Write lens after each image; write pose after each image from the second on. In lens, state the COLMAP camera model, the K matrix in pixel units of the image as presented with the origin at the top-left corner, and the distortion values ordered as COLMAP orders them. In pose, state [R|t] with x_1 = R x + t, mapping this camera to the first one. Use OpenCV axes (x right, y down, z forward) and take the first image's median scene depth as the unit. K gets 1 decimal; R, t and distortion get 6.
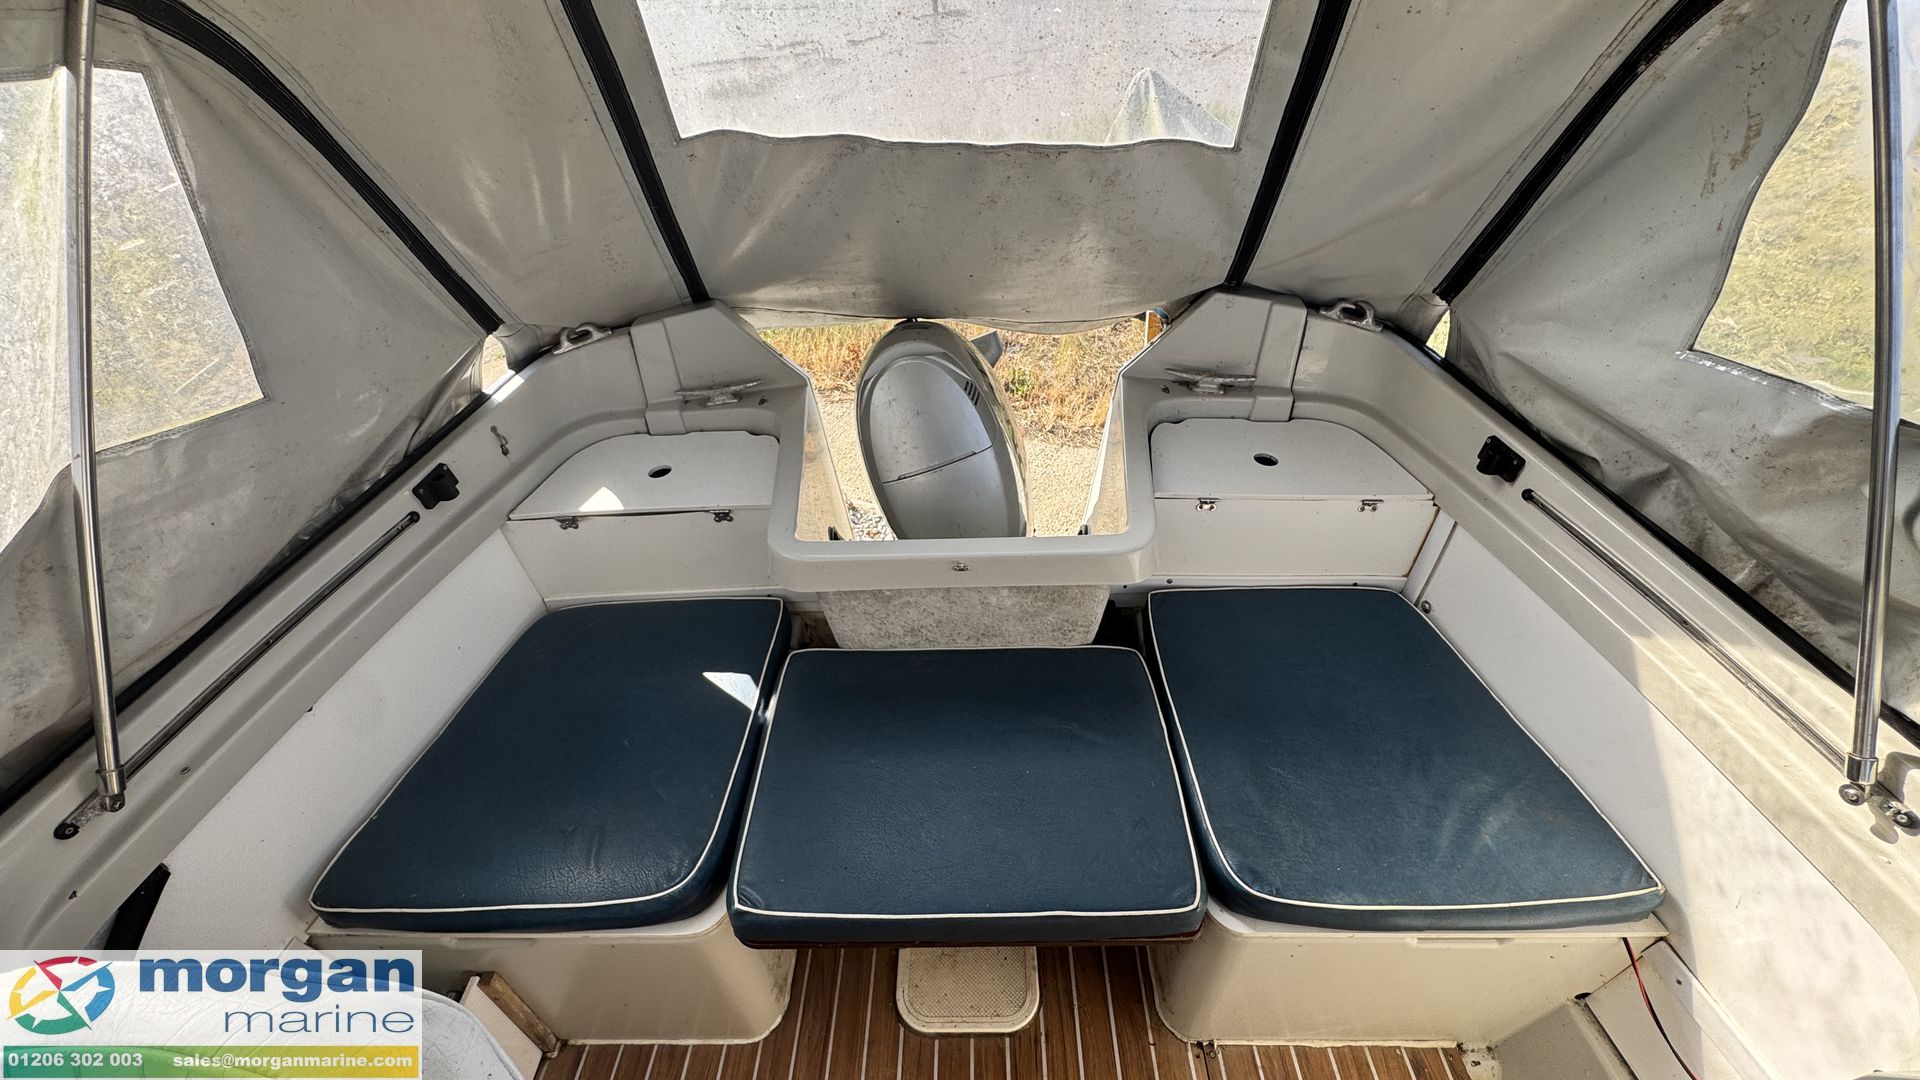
lens RADIAL K [[764.0, 0, 961.2], [0, 764.0, 537.8], [0, 0, 1]] dist [-0.003491, 0.000150]
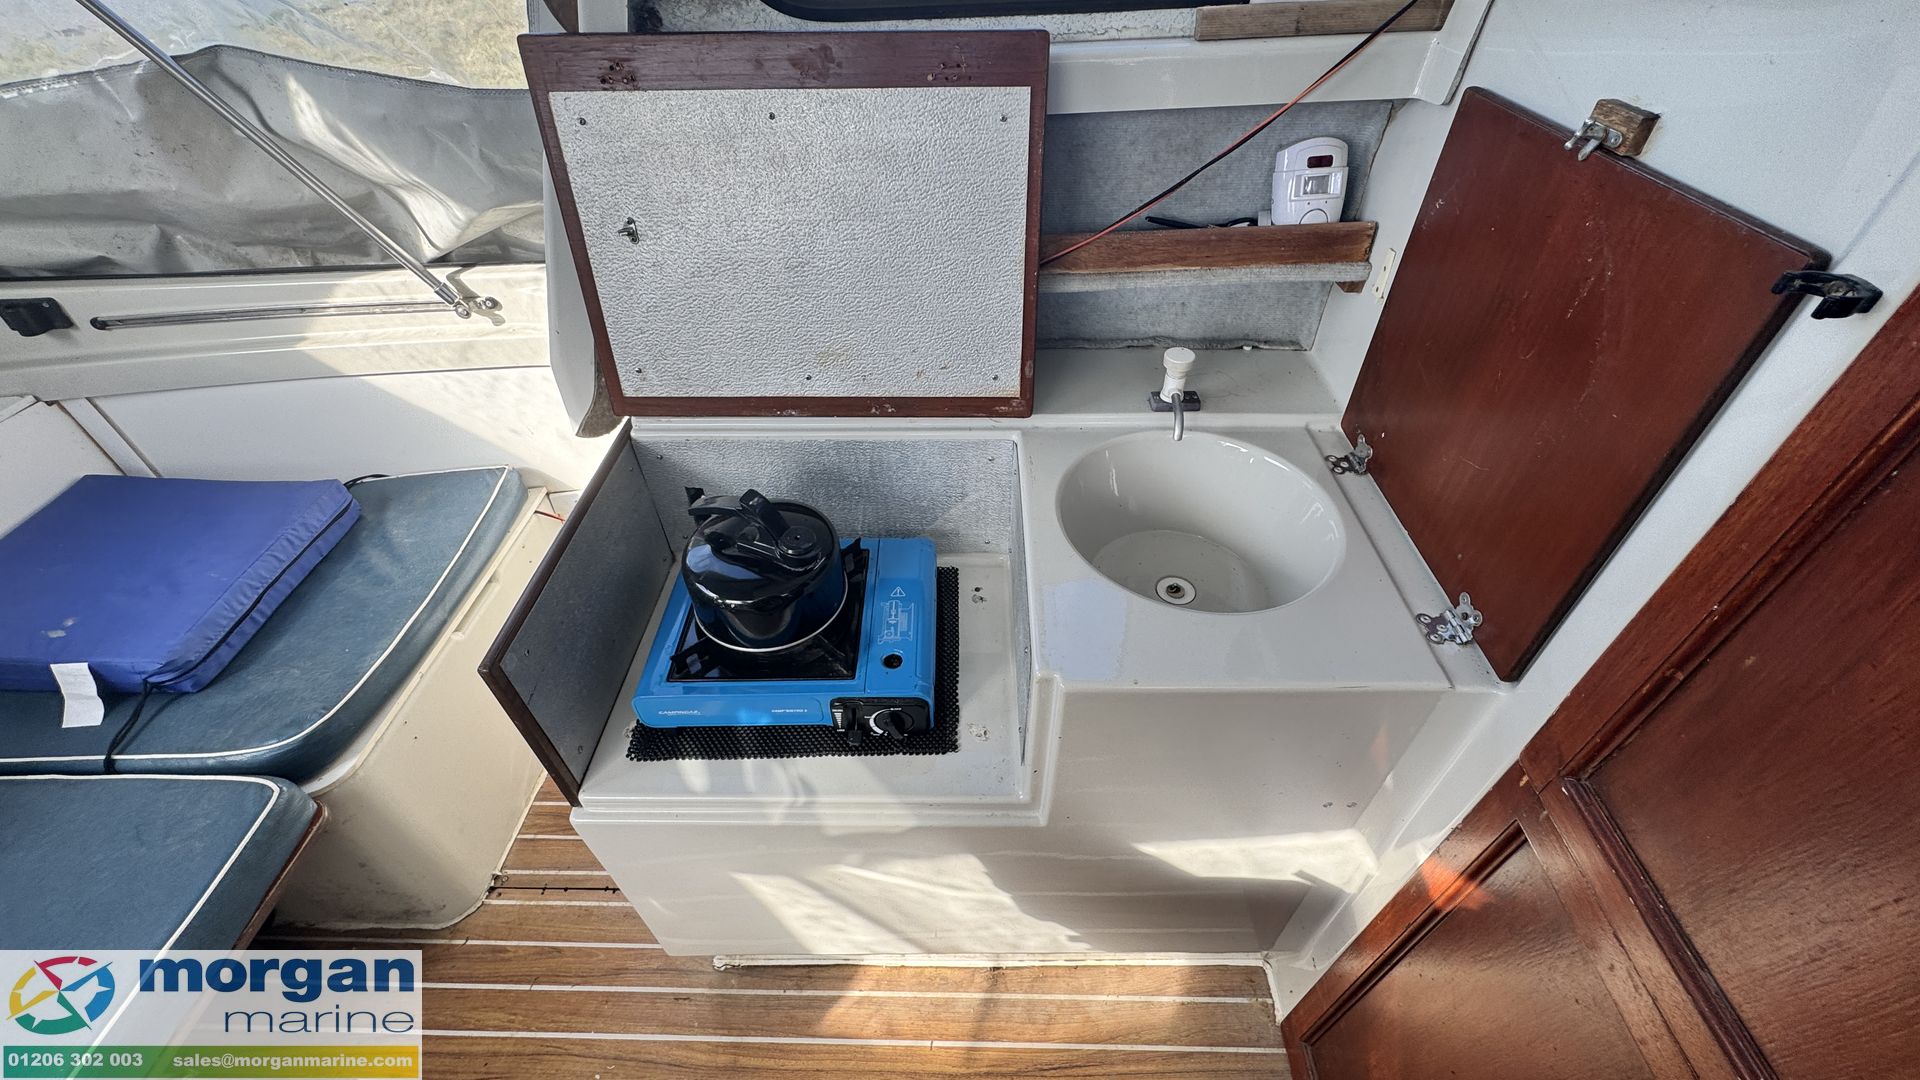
lens RADIAL K [[767.1, 0, 959.2], [0, 767.1, 538.6], [0, 0, 1]] dist [-0.003178, 0.000060]
pose [[0.019044, -0.651015, 0.758826, -0.127240], [0.650617, 0.584354, 0.485003, 0.332959], [-0.759167, 0.484469, 0.434689, -0.091219]]
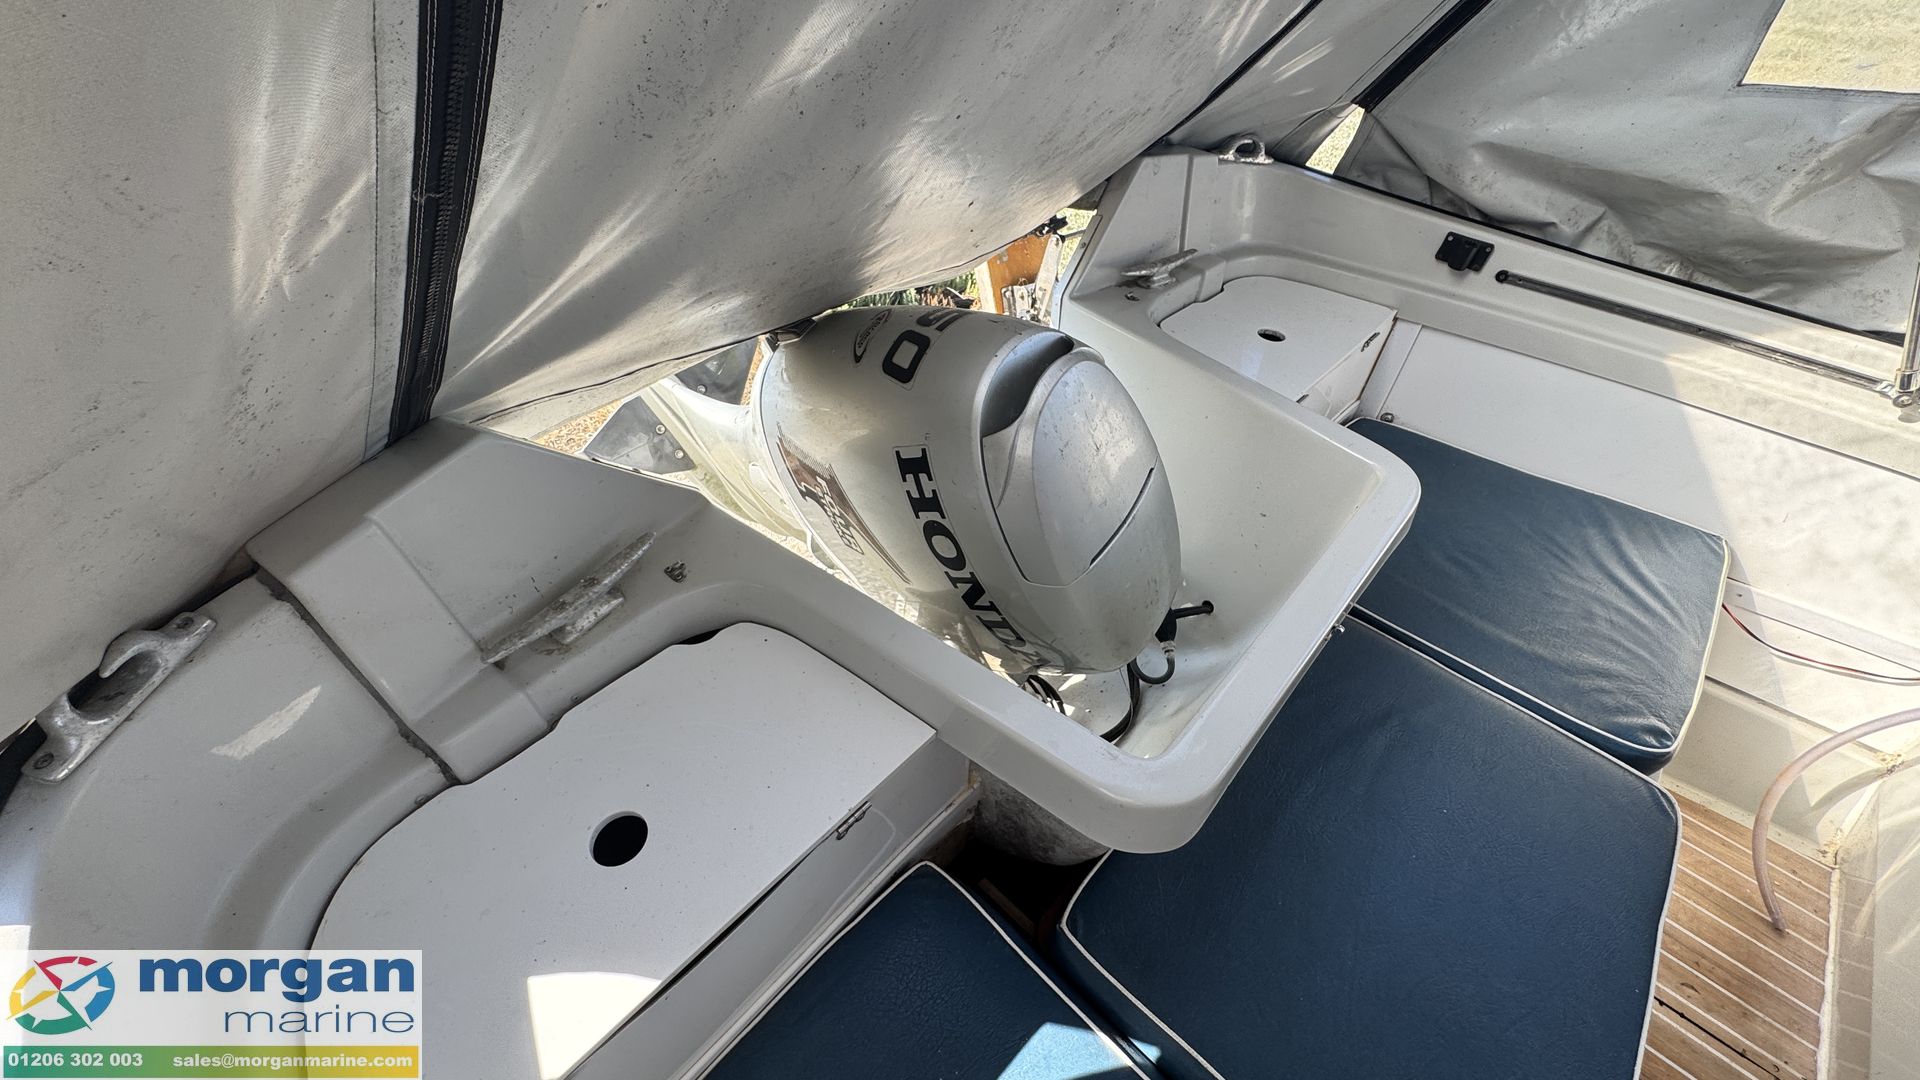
lens RADIAL K [[782.3, 0, 955.1], [0, 782.3, 510.9], [0, 0, 1]] dist [-0.000766, -0.000054]
pose [[0.677300, -0.455492, 0.577747, -0.515625], [0.421552, 0.883871, 0.202647, -0.302936], [-0.602958, 0.106298, 0.790660, 0.643553]]
